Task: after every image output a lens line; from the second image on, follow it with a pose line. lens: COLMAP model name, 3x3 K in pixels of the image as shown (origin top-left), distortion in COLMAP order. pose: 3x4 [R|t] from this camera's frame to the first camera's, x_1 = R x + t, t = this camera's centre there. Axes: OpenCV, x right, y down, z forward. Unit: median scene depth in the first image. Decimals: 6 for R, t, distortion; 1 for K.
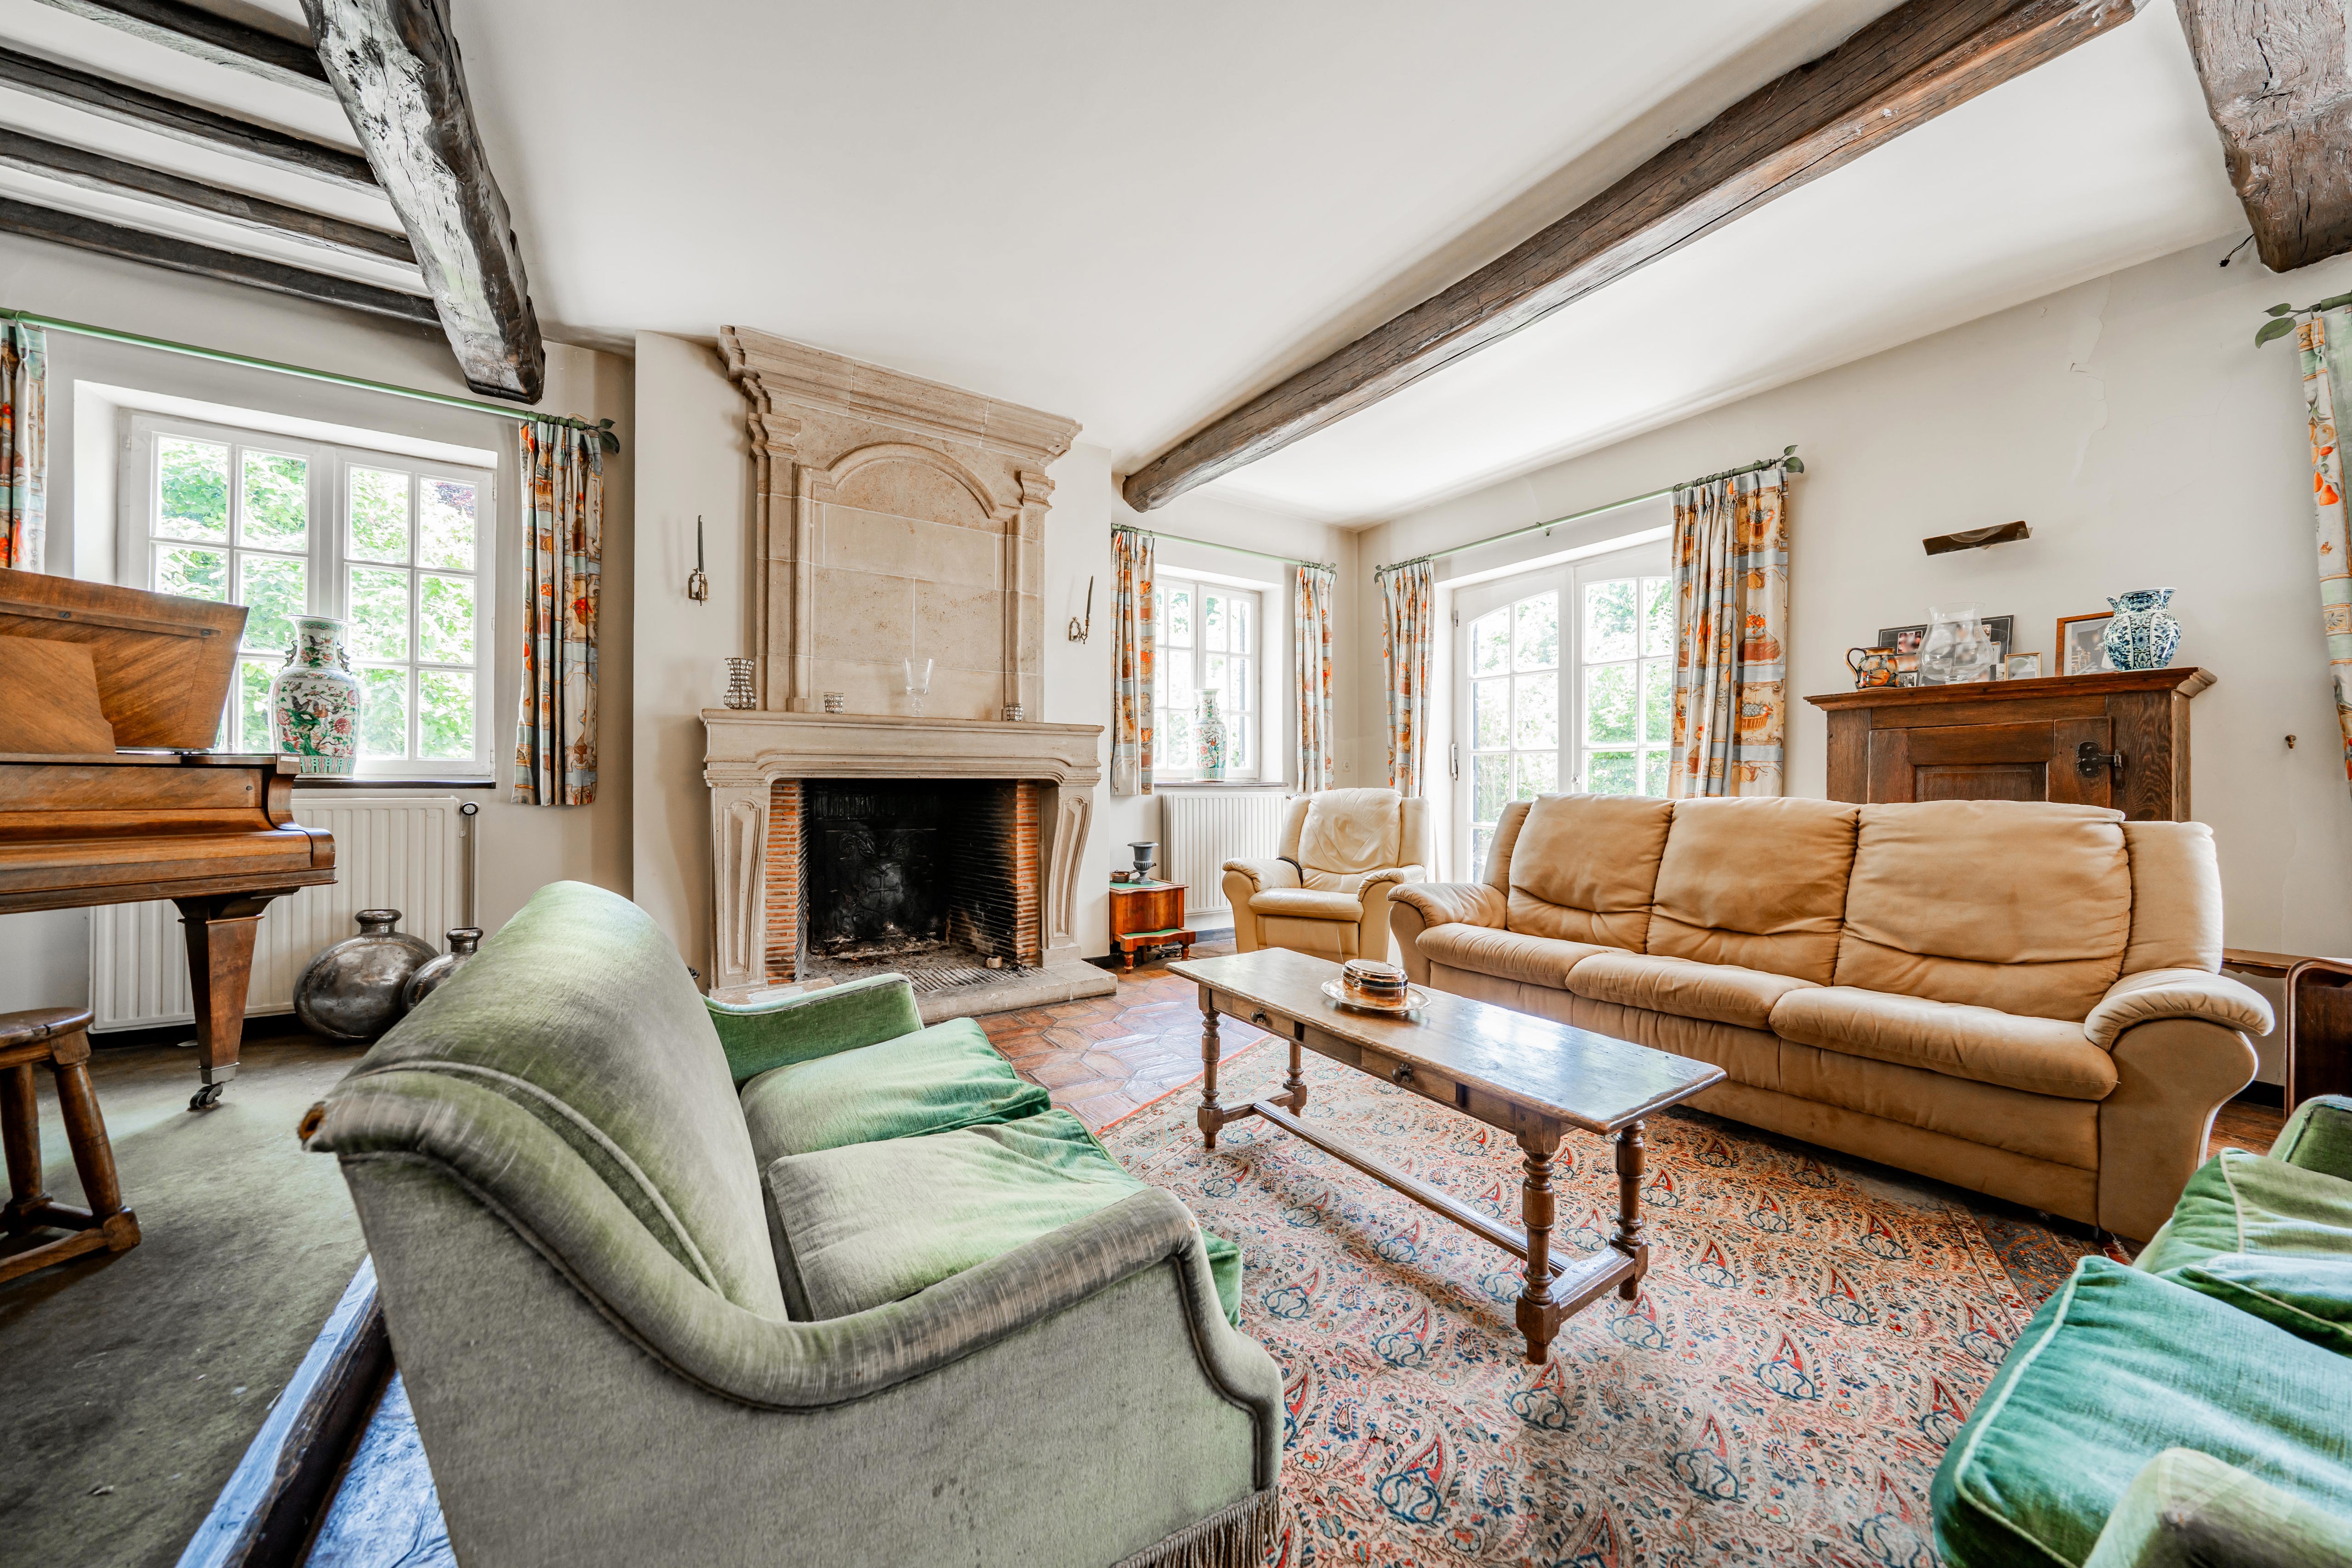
lens RADIAL K [[808.2, 0, 1171.1], [0, 808.2, 783.1], [0, 0, 1]] dist [-0.011925, -0.000084]
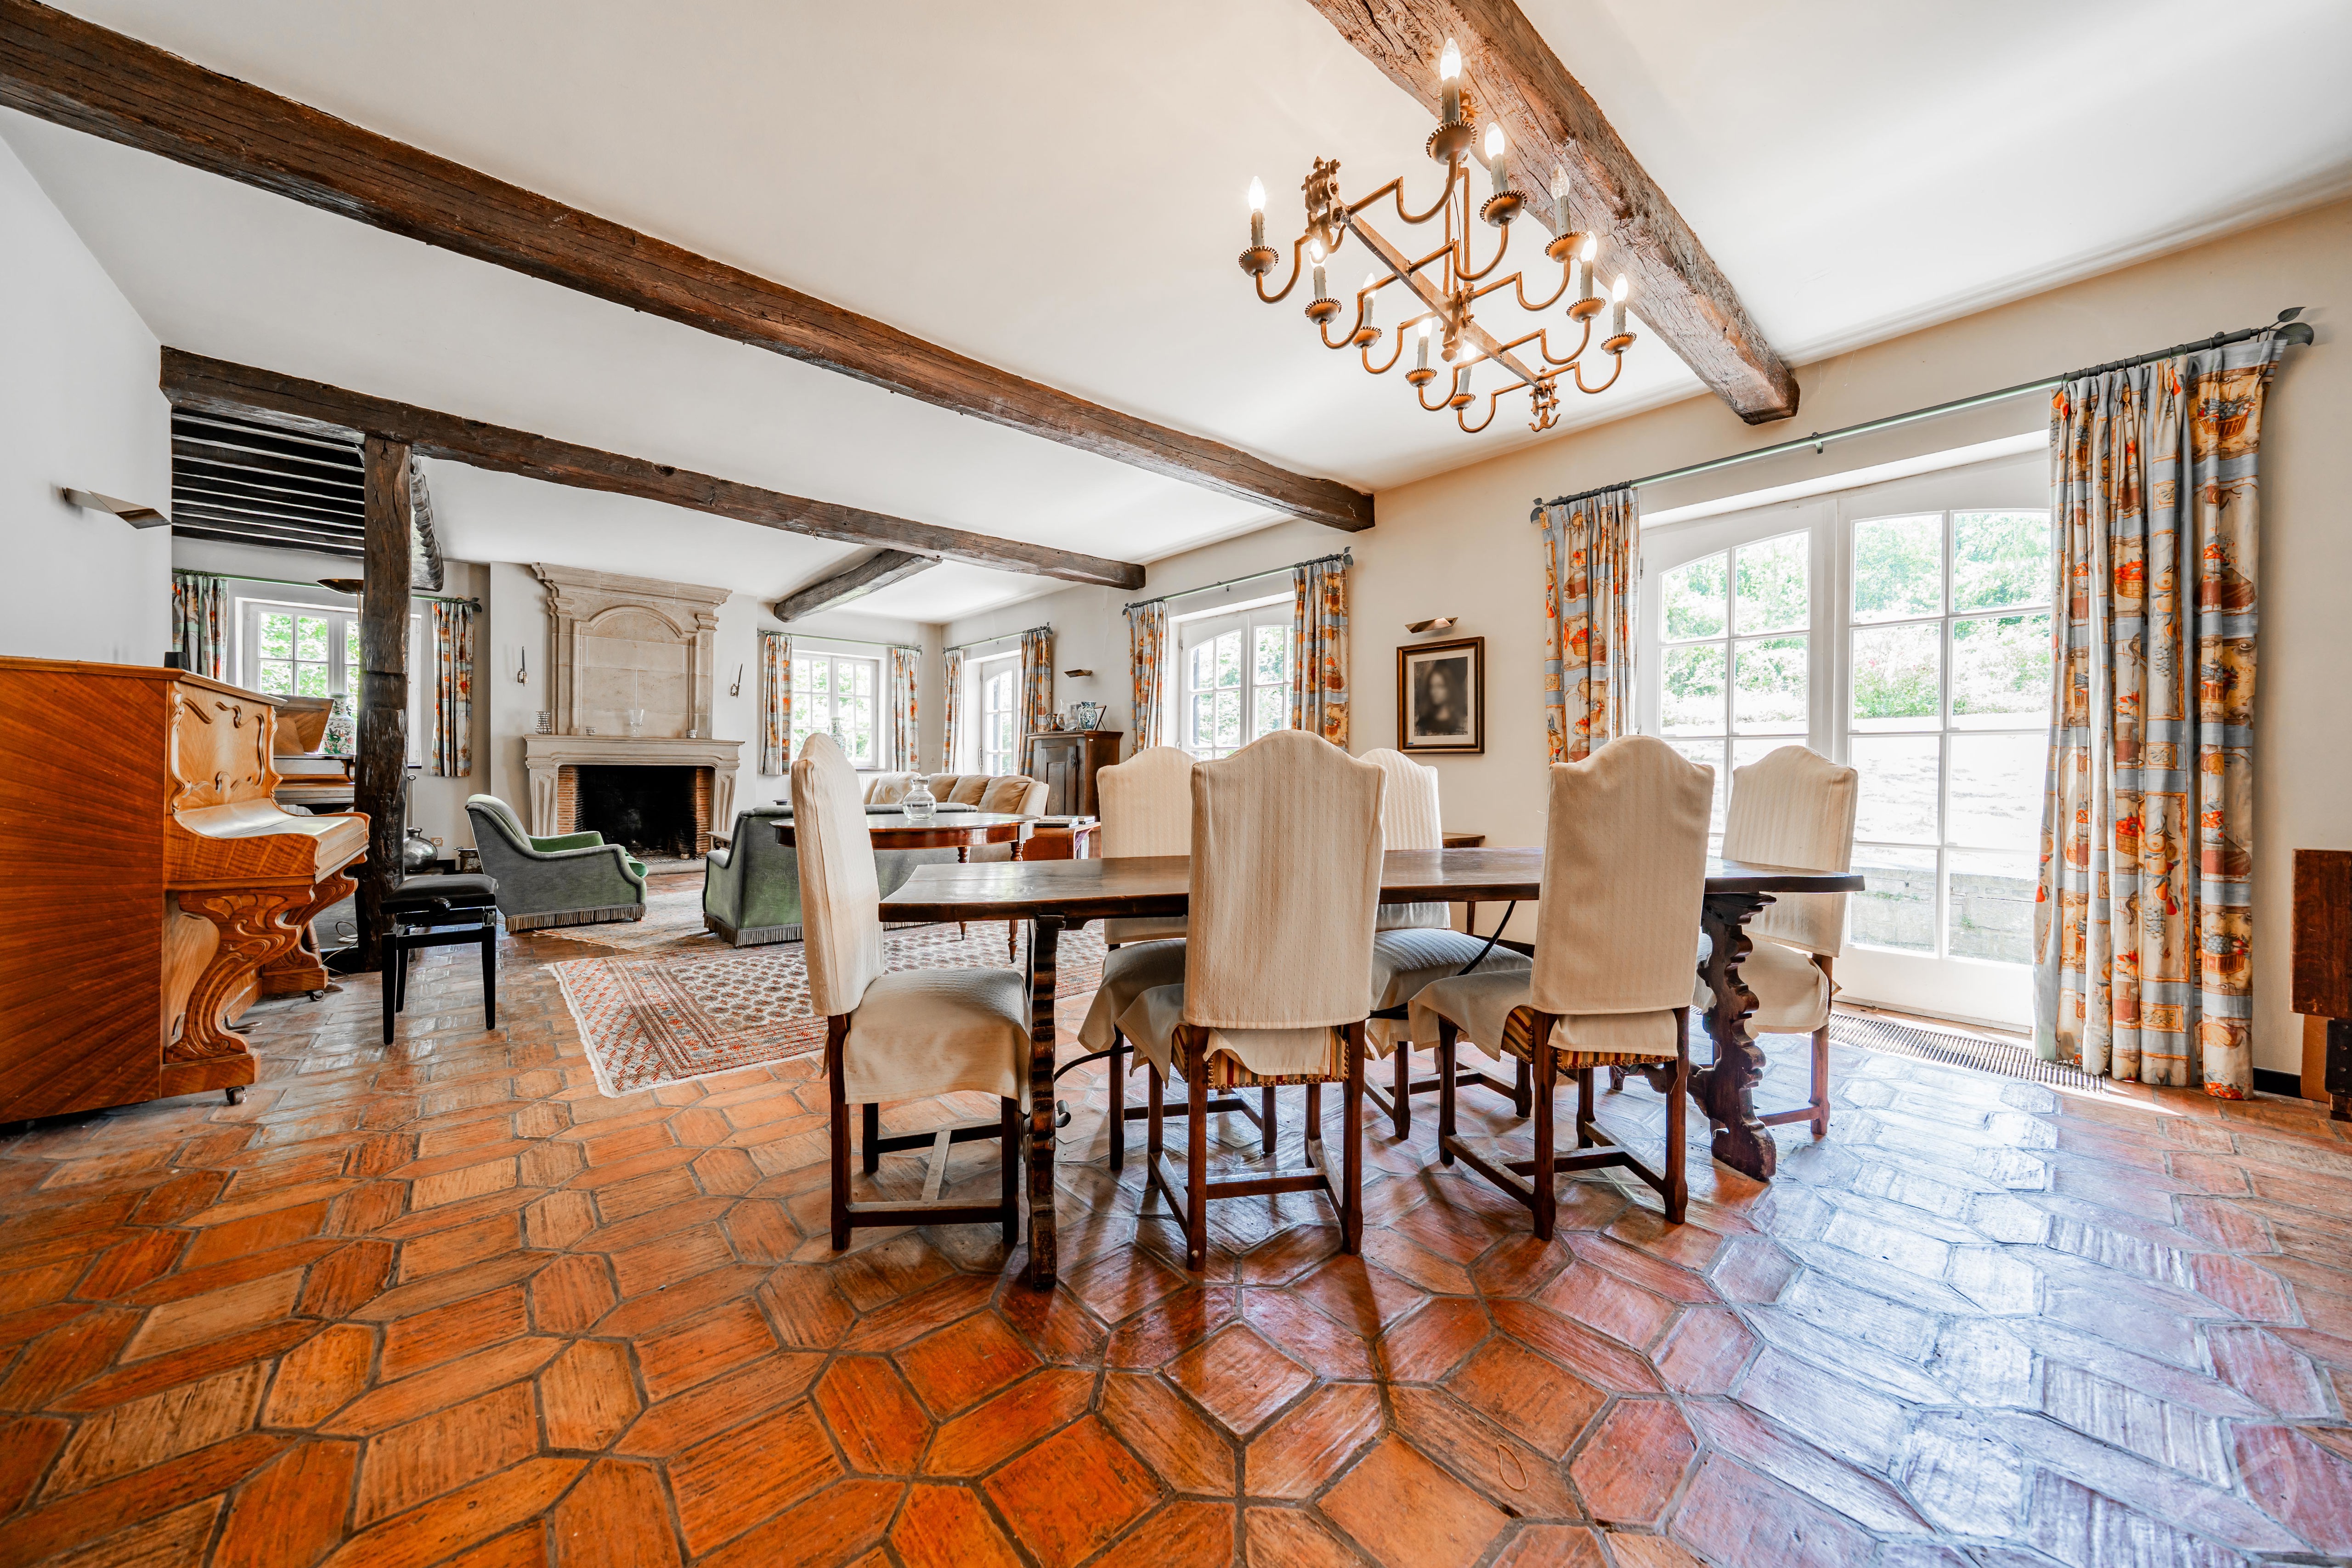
lens RADIAL K [[808.2, 0, 1176.1], [0, 808.2, 785.8], [0, 0, 1]] dist [-0.011925, -0.000084]
pose [[0.989725, 0.002756, 0.142955, 0.801268], [-0.004528, 0.999917, 0.012073, 0.016788], [-0.142910, -0.012596, 0.989656, -1.317665]]
